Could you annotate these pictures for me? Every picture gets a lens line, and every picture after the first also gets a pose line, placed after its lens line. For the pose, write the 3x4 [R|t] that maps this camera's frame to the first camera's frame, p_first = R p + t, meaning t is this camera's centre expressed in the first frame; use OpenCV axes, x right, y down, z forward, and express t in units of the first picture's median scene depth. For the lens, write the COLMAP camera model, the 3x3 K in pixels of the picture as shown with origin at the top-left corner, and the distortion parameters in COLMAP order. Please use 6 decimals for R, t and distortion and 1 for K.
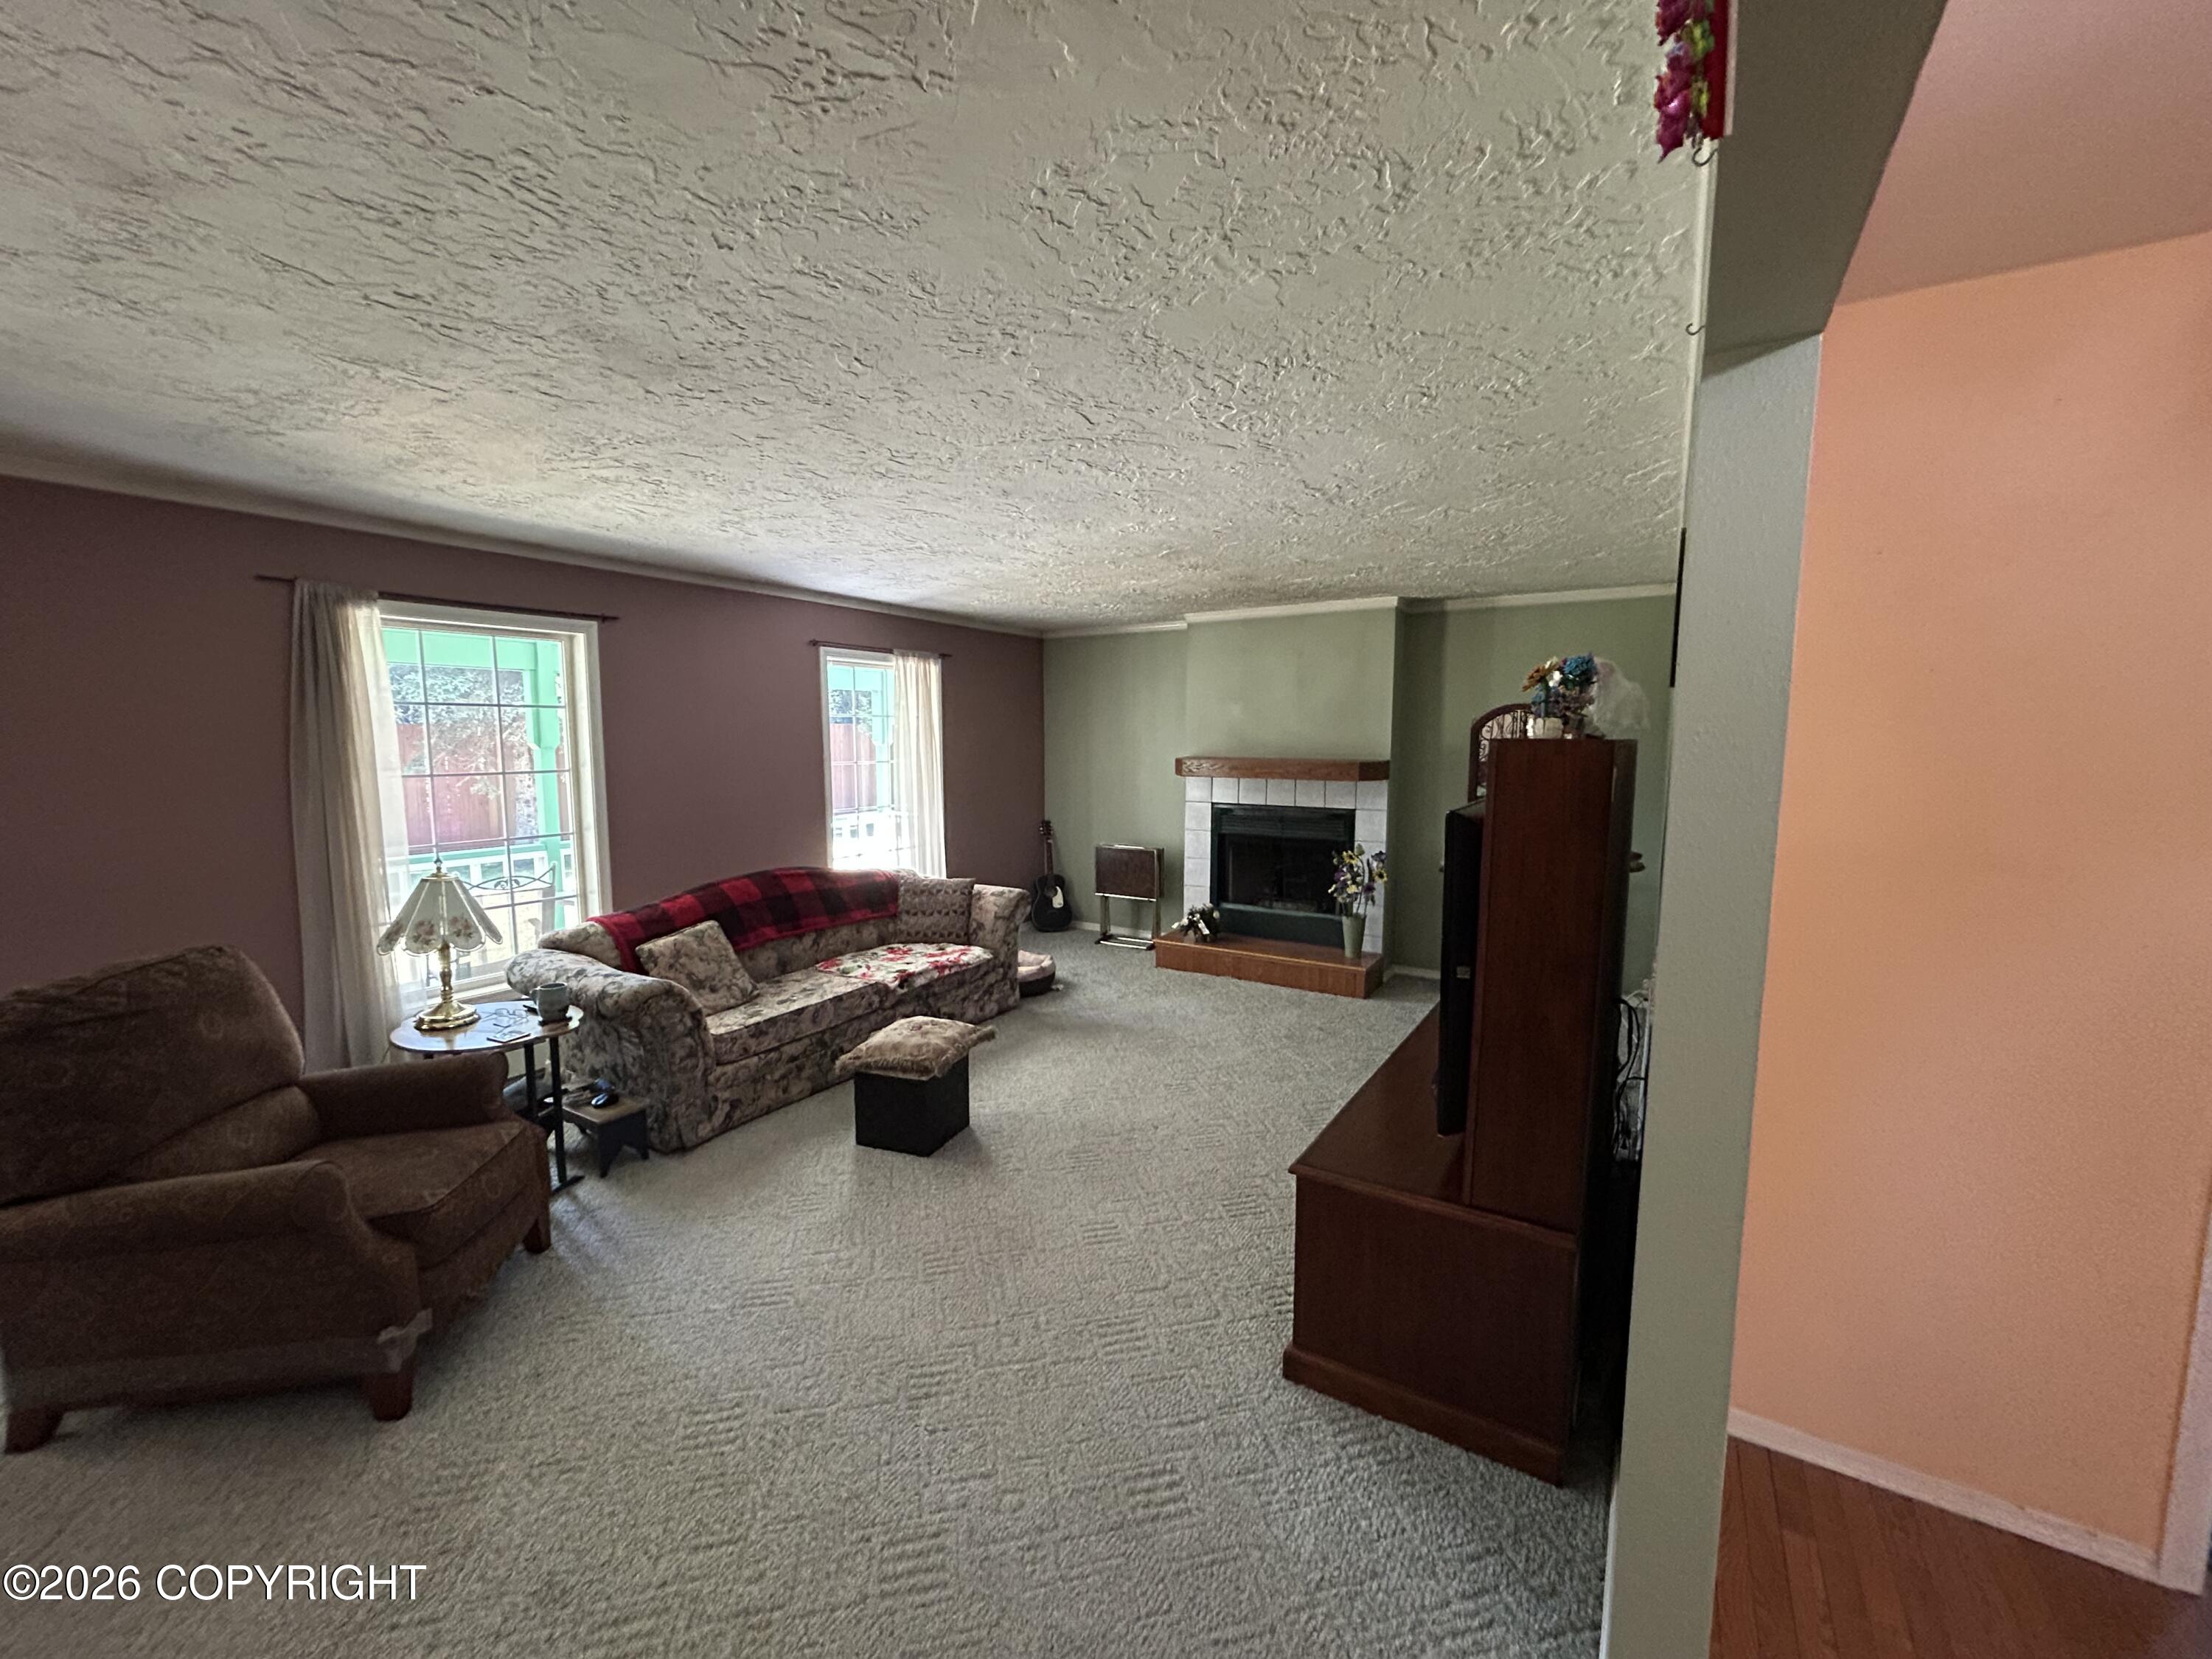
lens RADIAL K [[885.6, 0, 1103.5], [0, 885.6, 824.8], [0, 0, 1]] dist [0.003671, -0.001668]
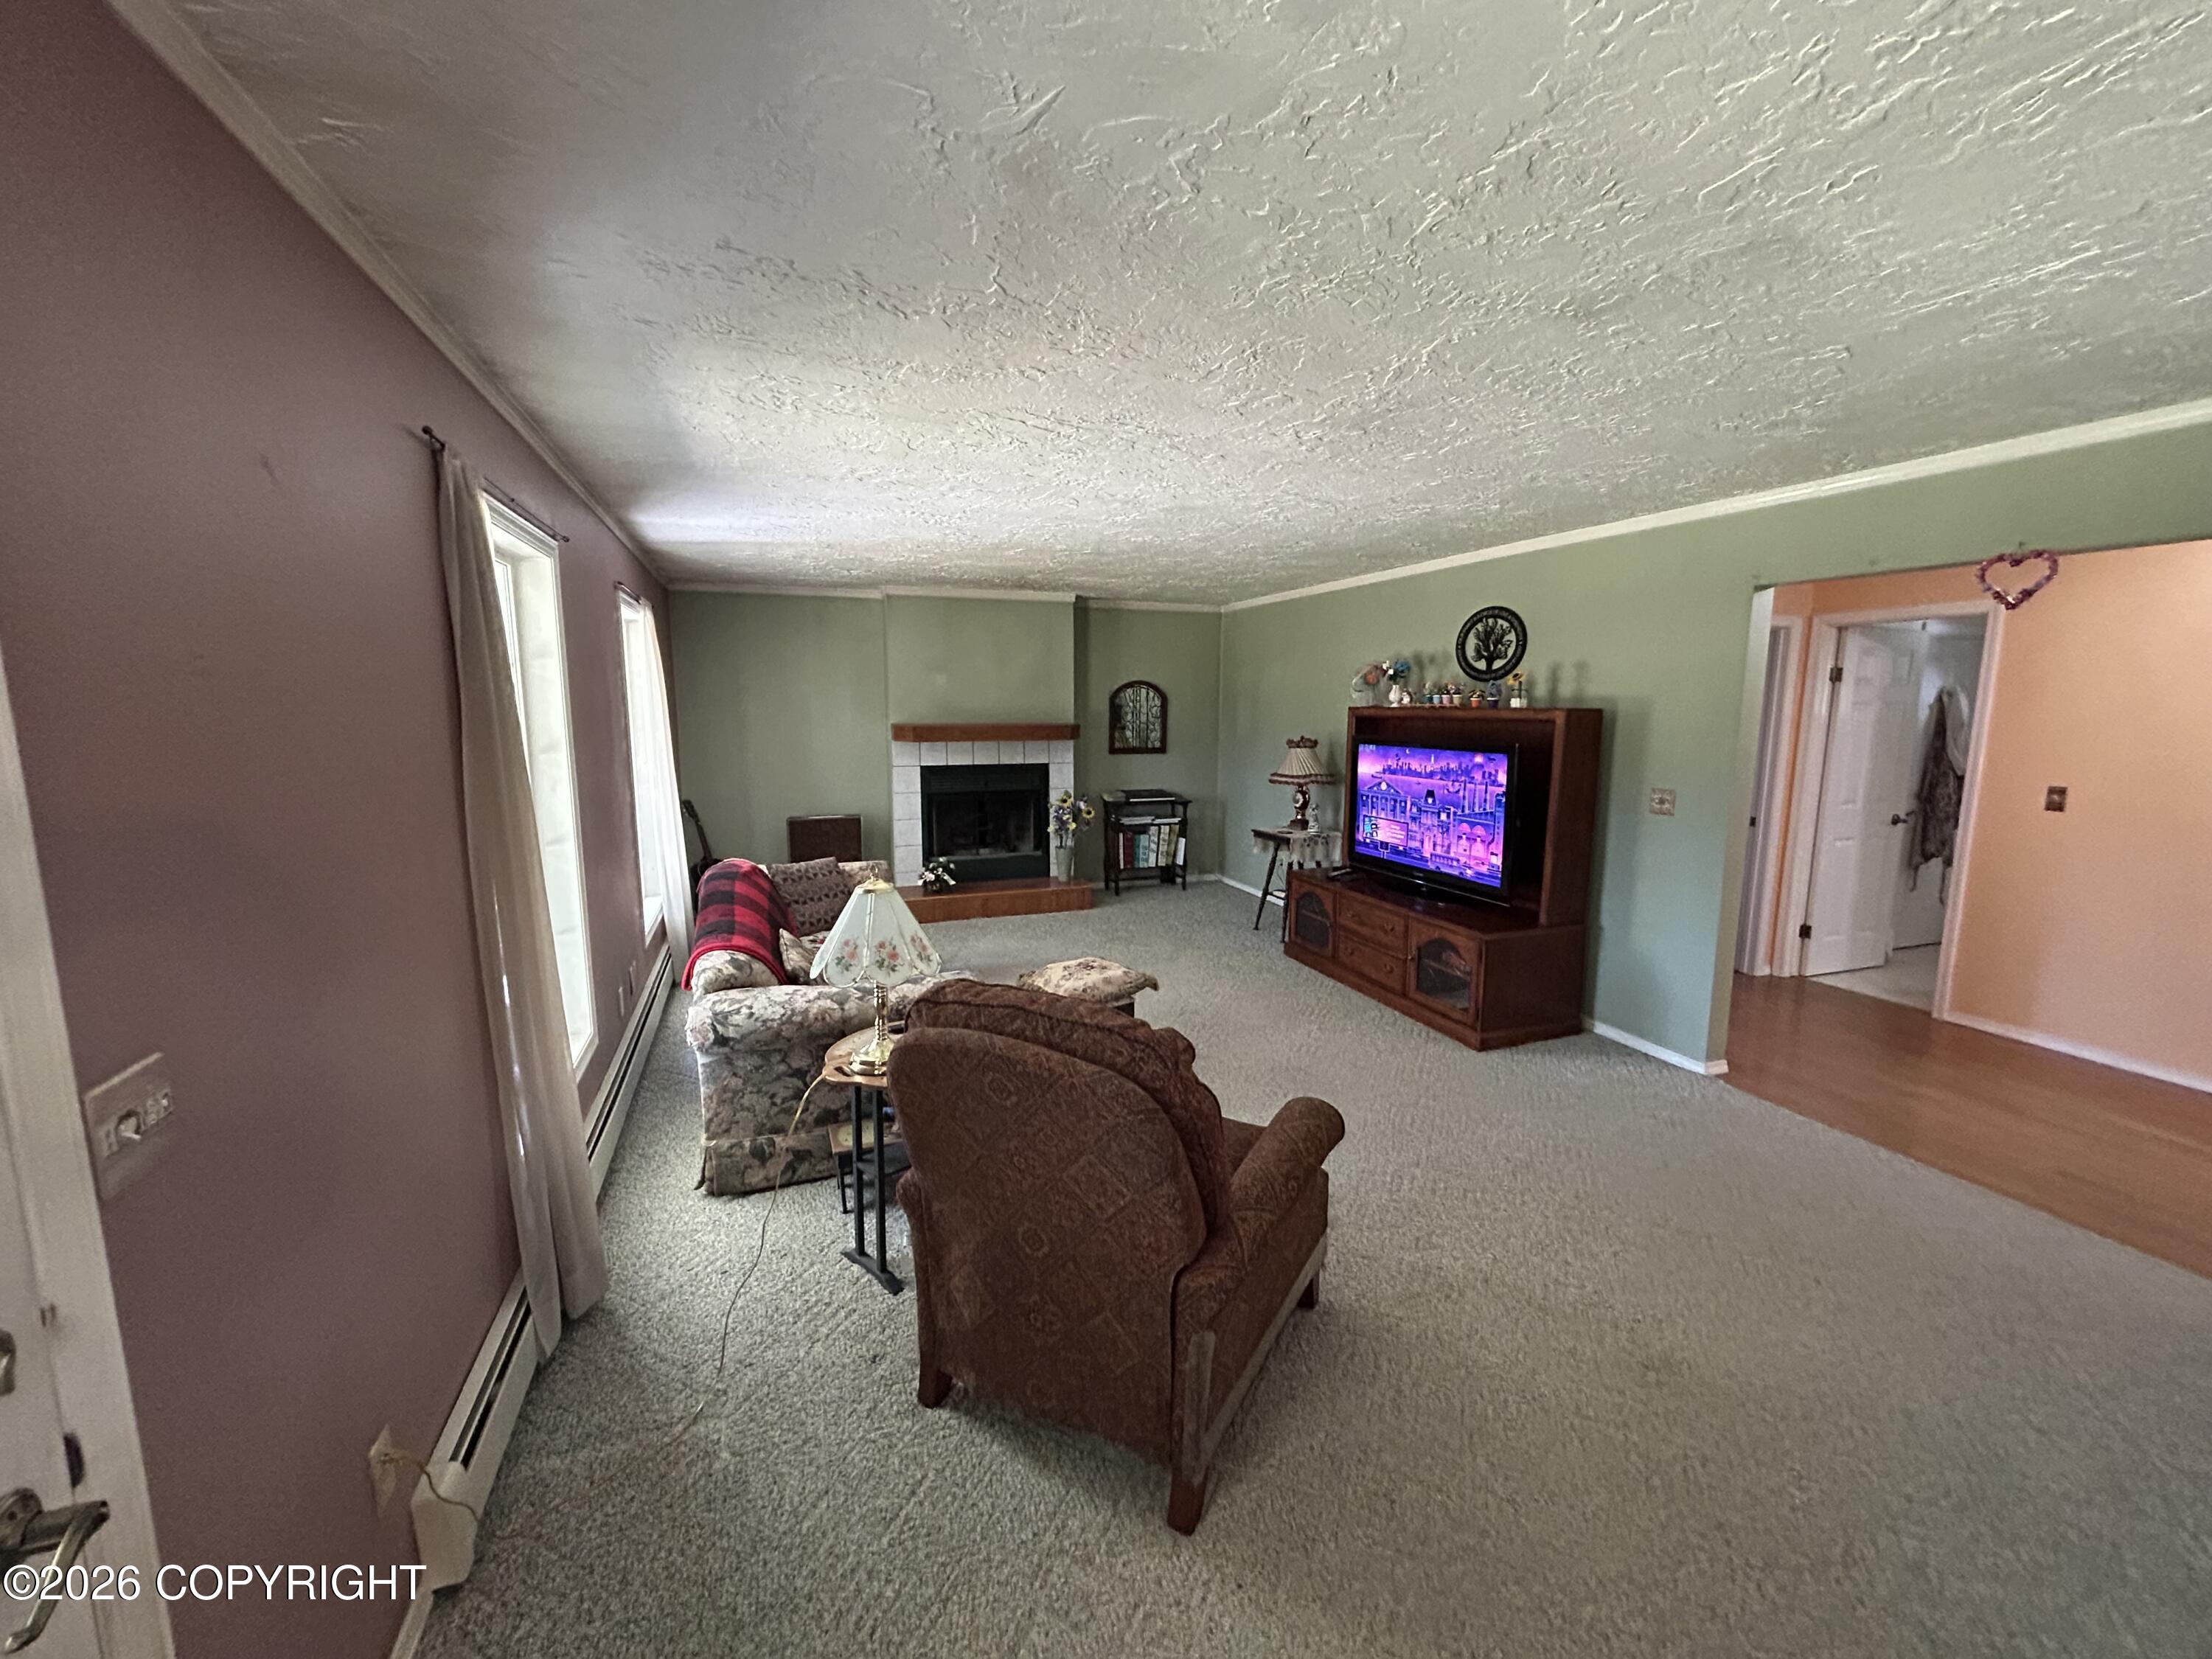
lens RADIAL K [[885.6, 0, 1101.6], [0, 885.6, 828.1], [0, 0, 1]] dist [0.003671, -0.001668]
pose [[0.616454, -0.111789, 0.779415, -0.641046], [0.074377, 0.993712, 0.083698, -0.025557], [-0.783870, 0.006375, 0.620892, 0.172890]]
